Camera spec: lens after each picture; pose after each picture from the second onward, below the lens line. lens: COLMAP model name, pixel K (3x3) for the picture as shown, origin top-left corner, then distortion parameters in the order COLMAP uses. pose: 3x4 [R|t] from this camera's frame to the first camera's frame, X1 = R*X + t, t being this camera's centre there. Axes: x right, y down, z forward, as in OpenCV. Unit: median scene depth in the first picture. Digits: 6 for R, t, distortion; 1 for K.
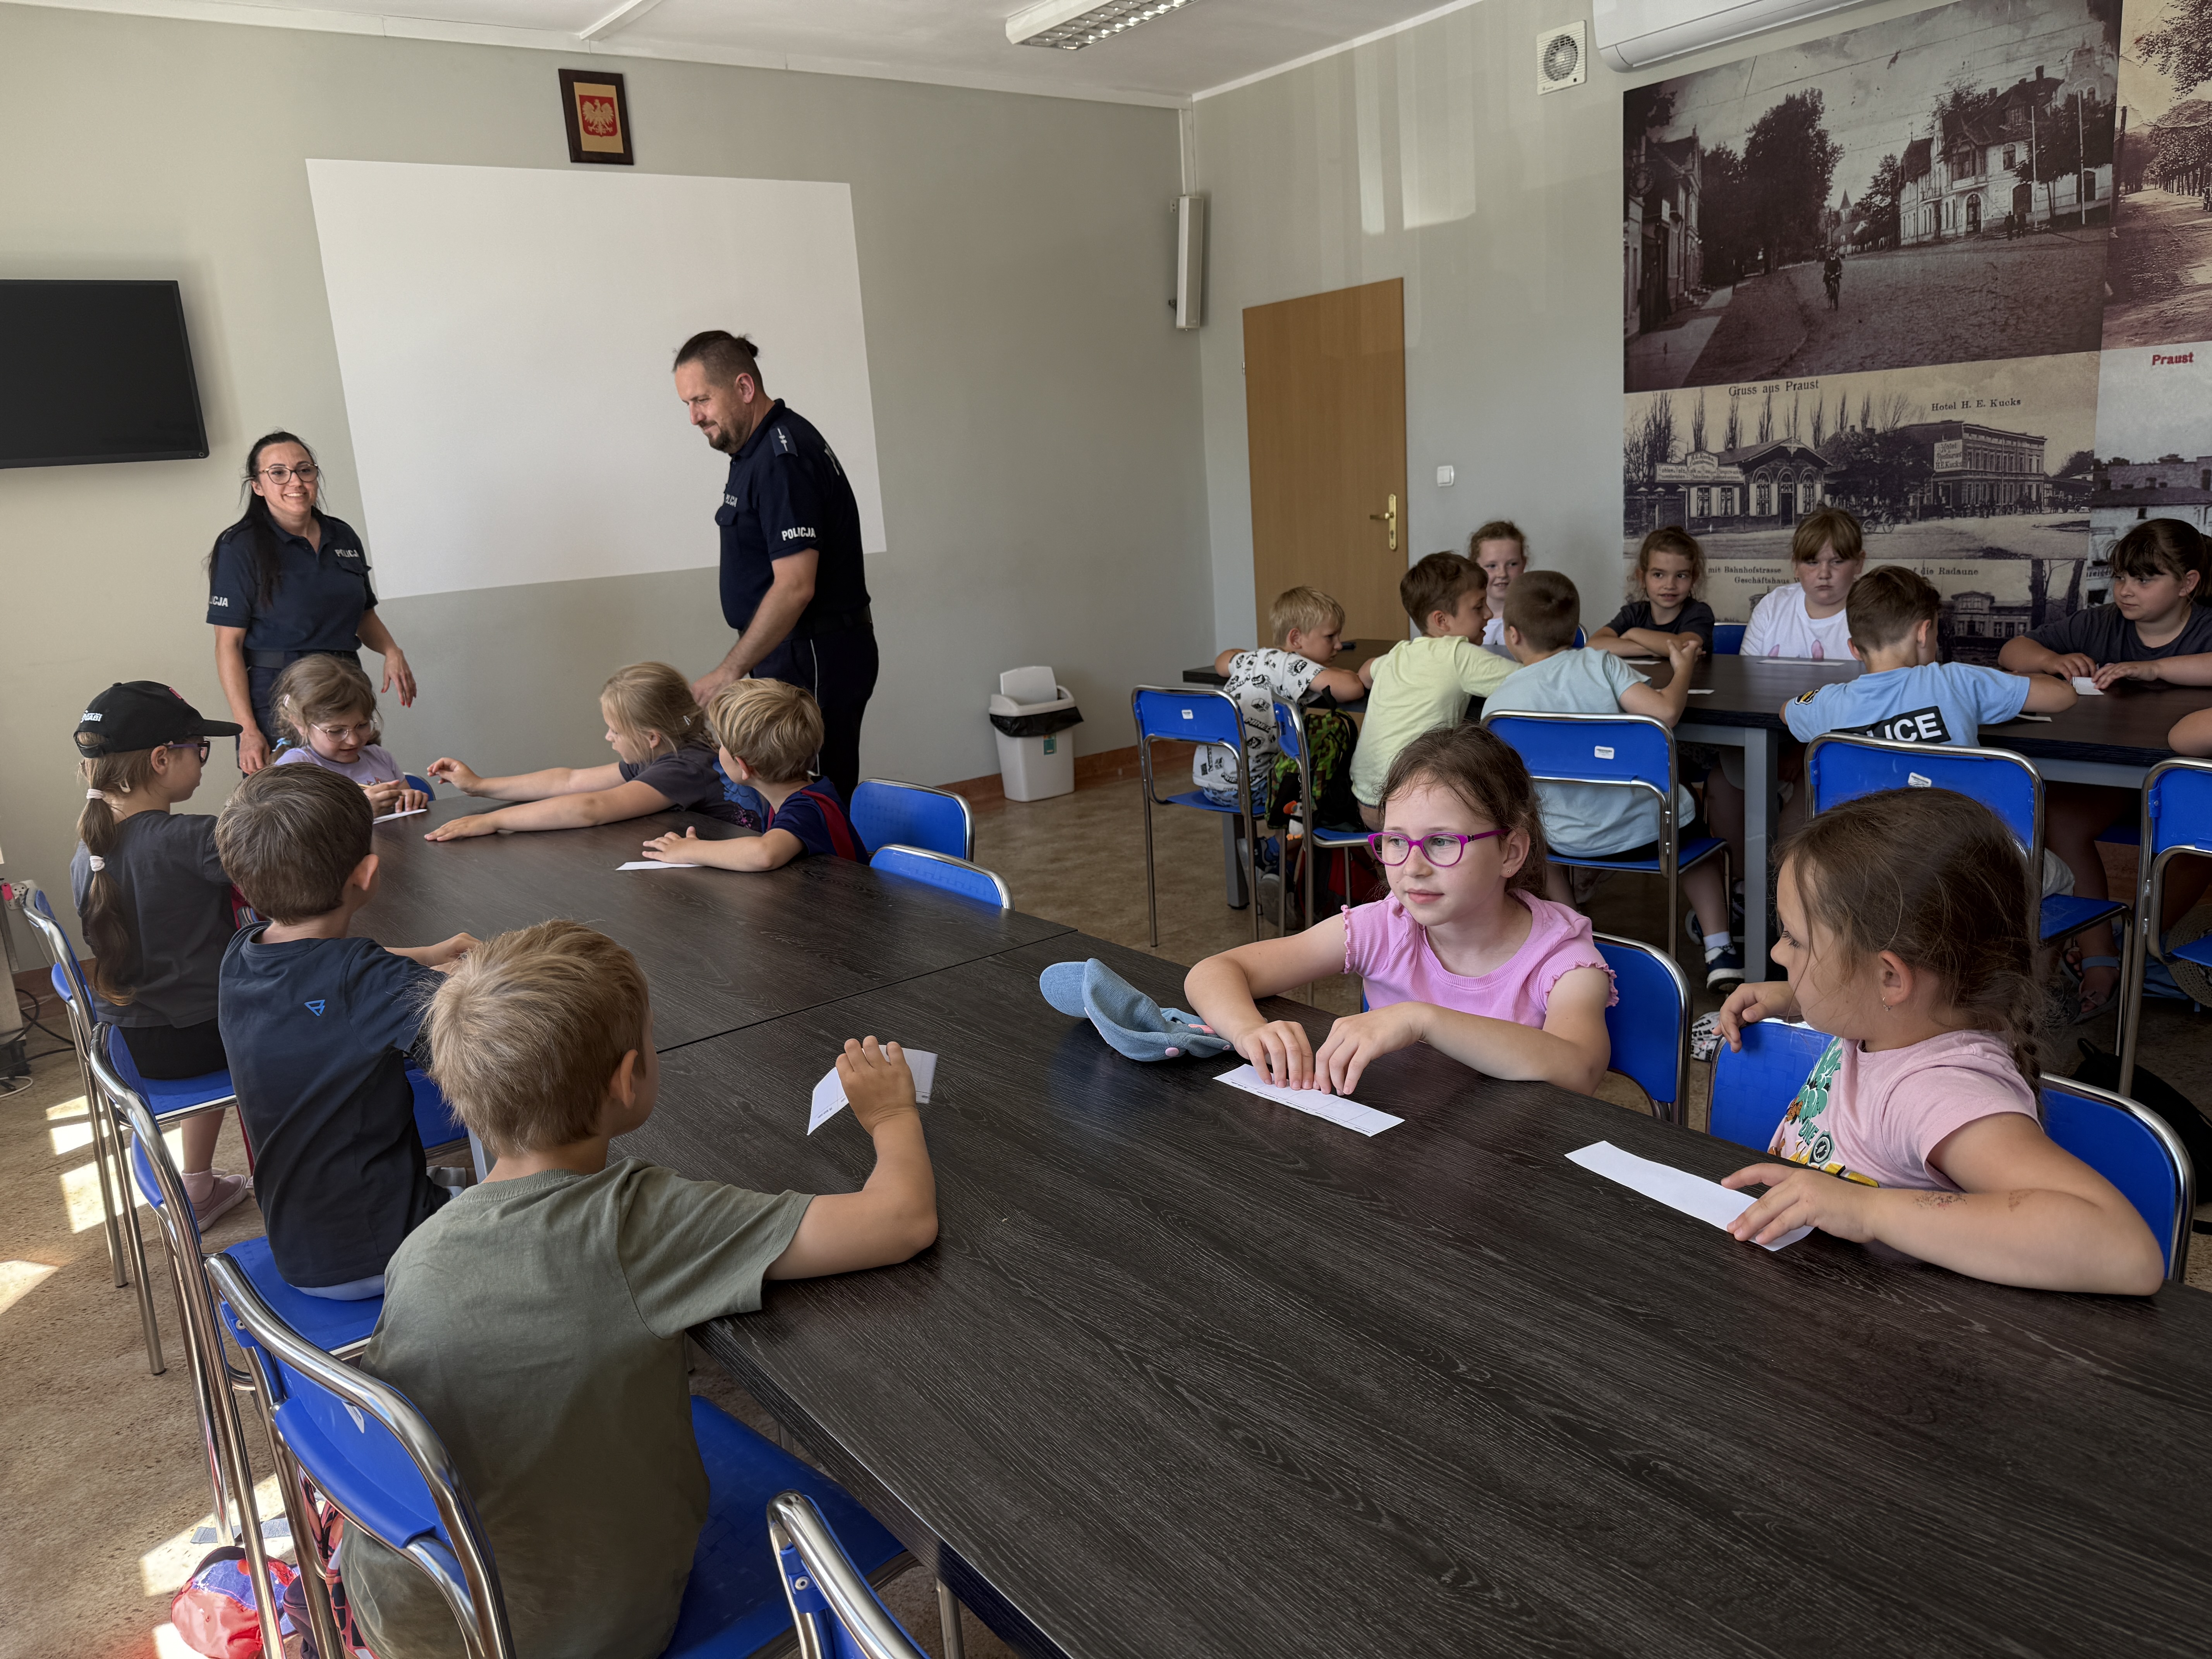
lens RADIAL K [[1539.8, 0, 1082.8], [0, 1539.8, 822.3], [0, 0, 1]] dist [0.006235, -0.018066]
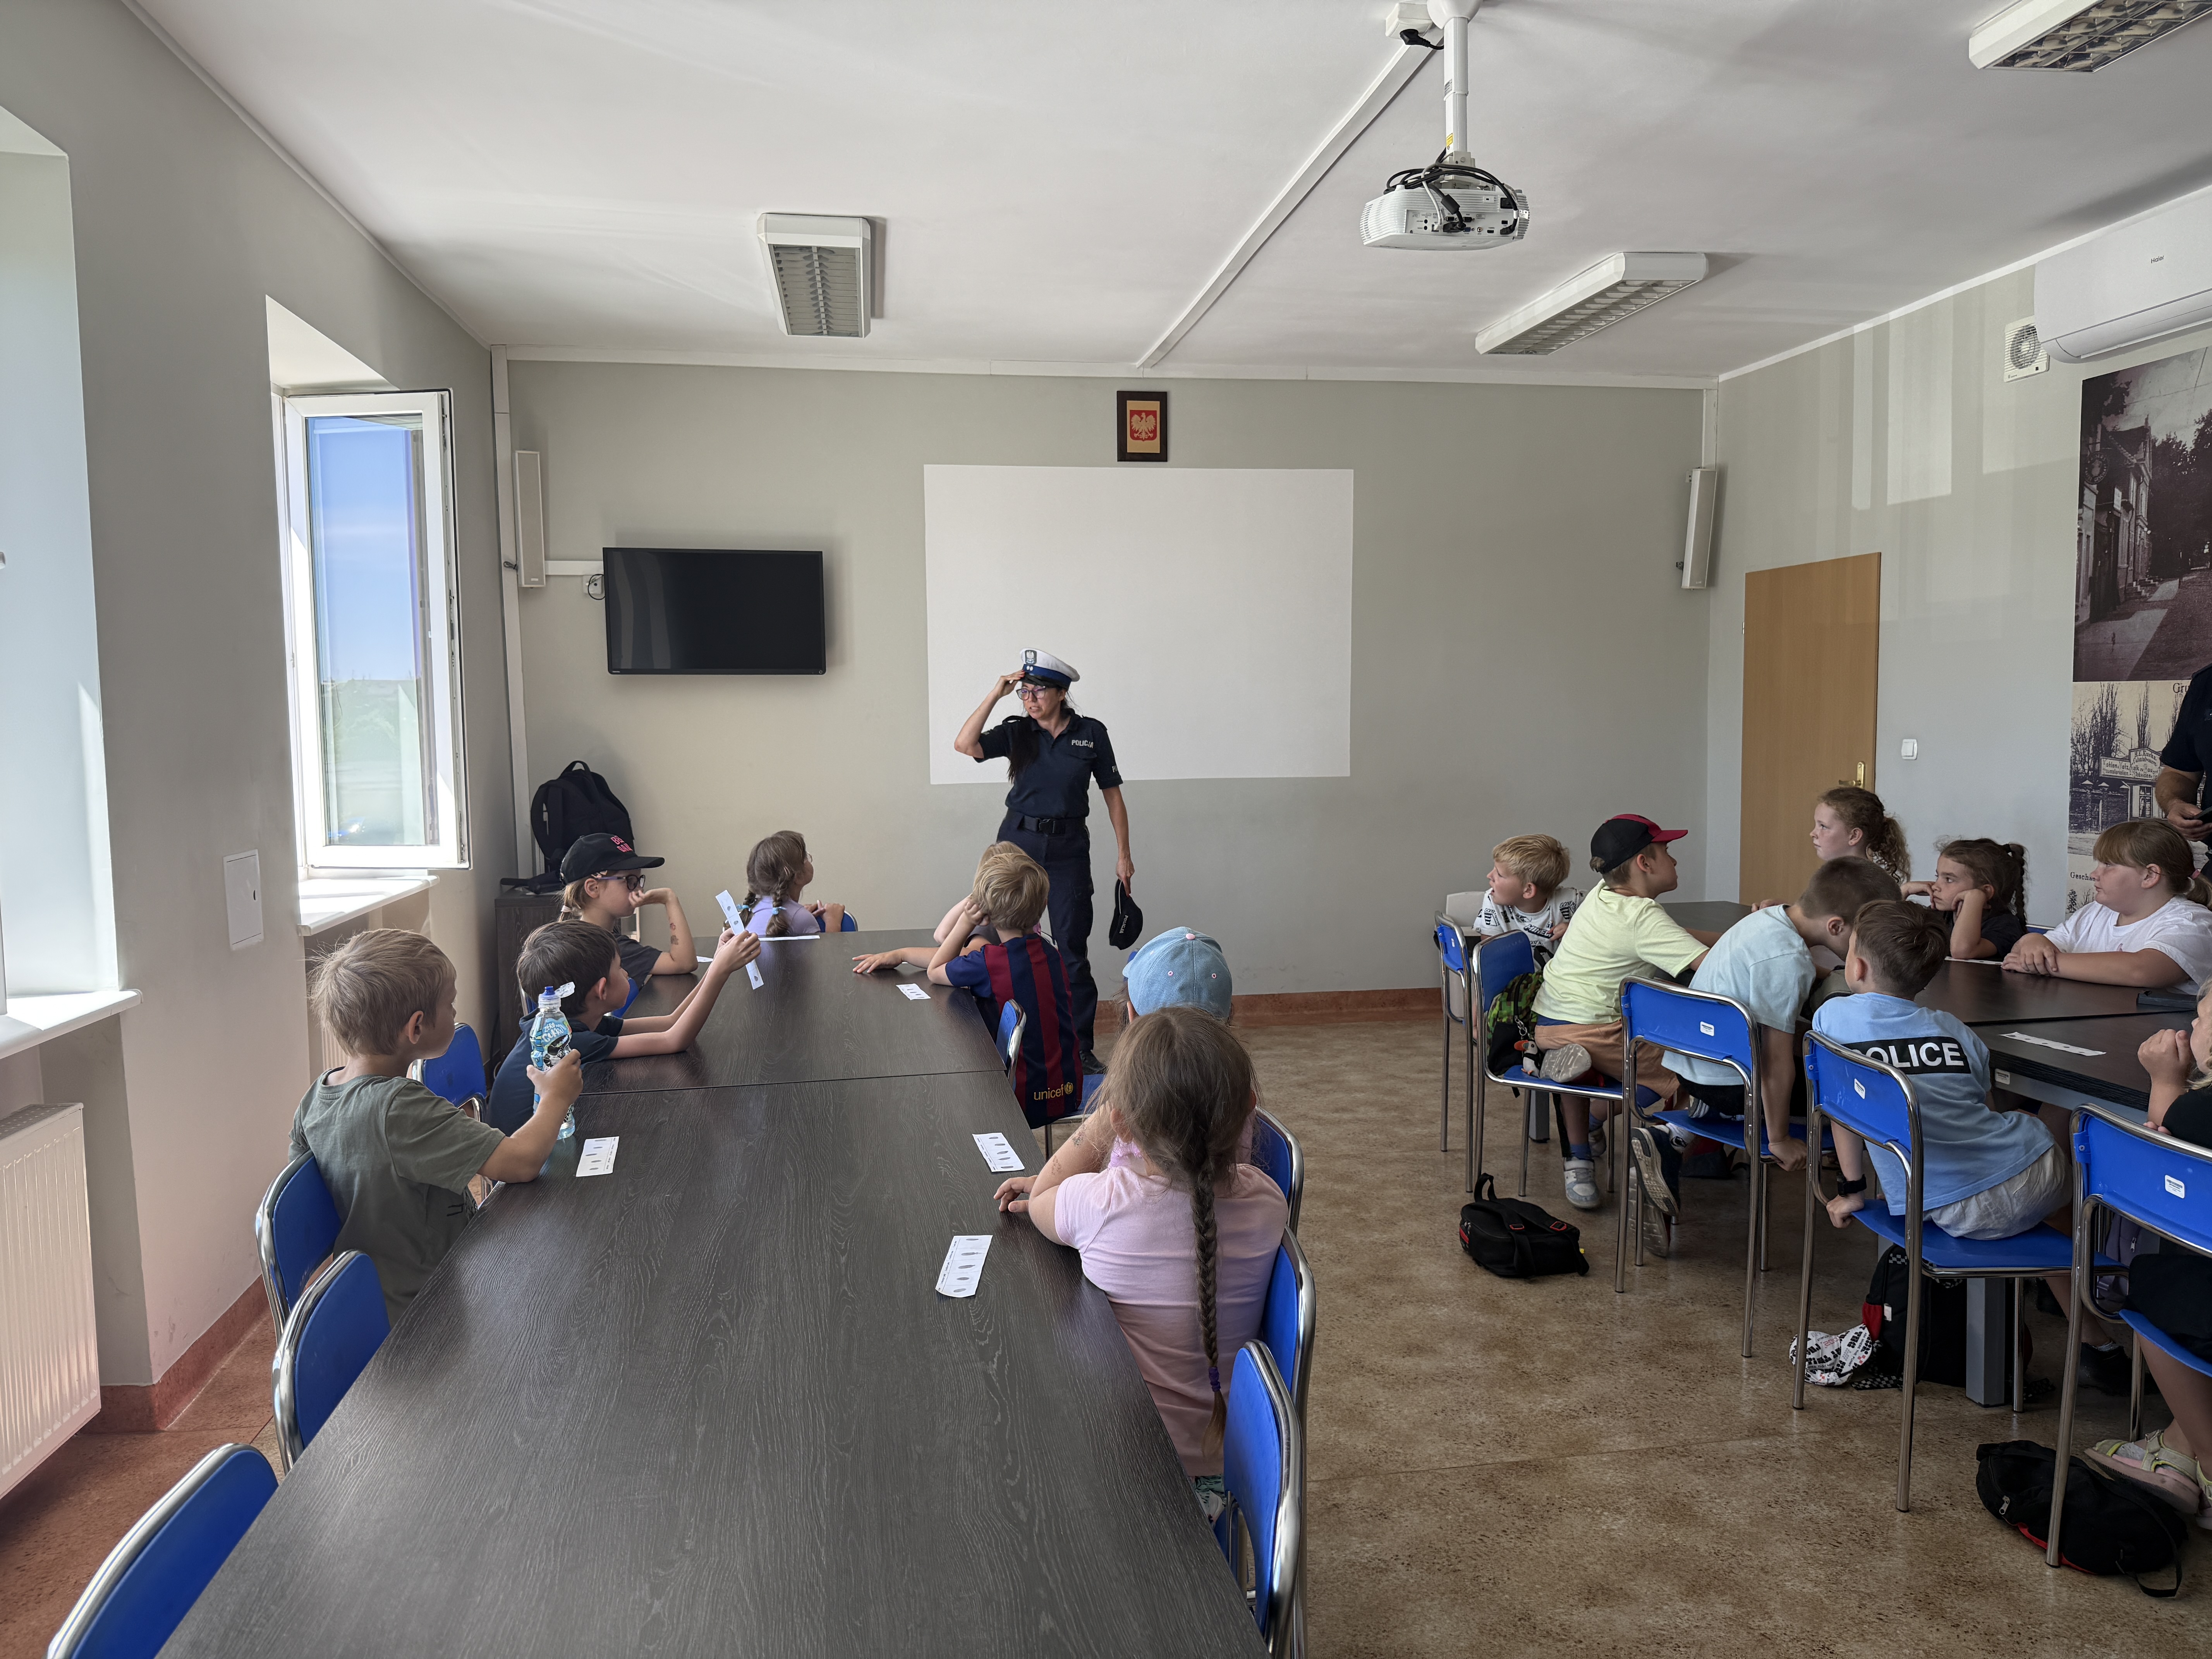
lens RADIAL K [[1539.8, 0, 1101.6], [0, 1539.8, 831.6], [0, 0, 1]] dist [0.006235, -0.018066]
pose [[0.884334, 0.097951, -0.456464, 0.285116], [-0.152127, 0.984837, -0.083390, -0.018944], [0.441374, 0.143185, 0.885826, -0.096956]]
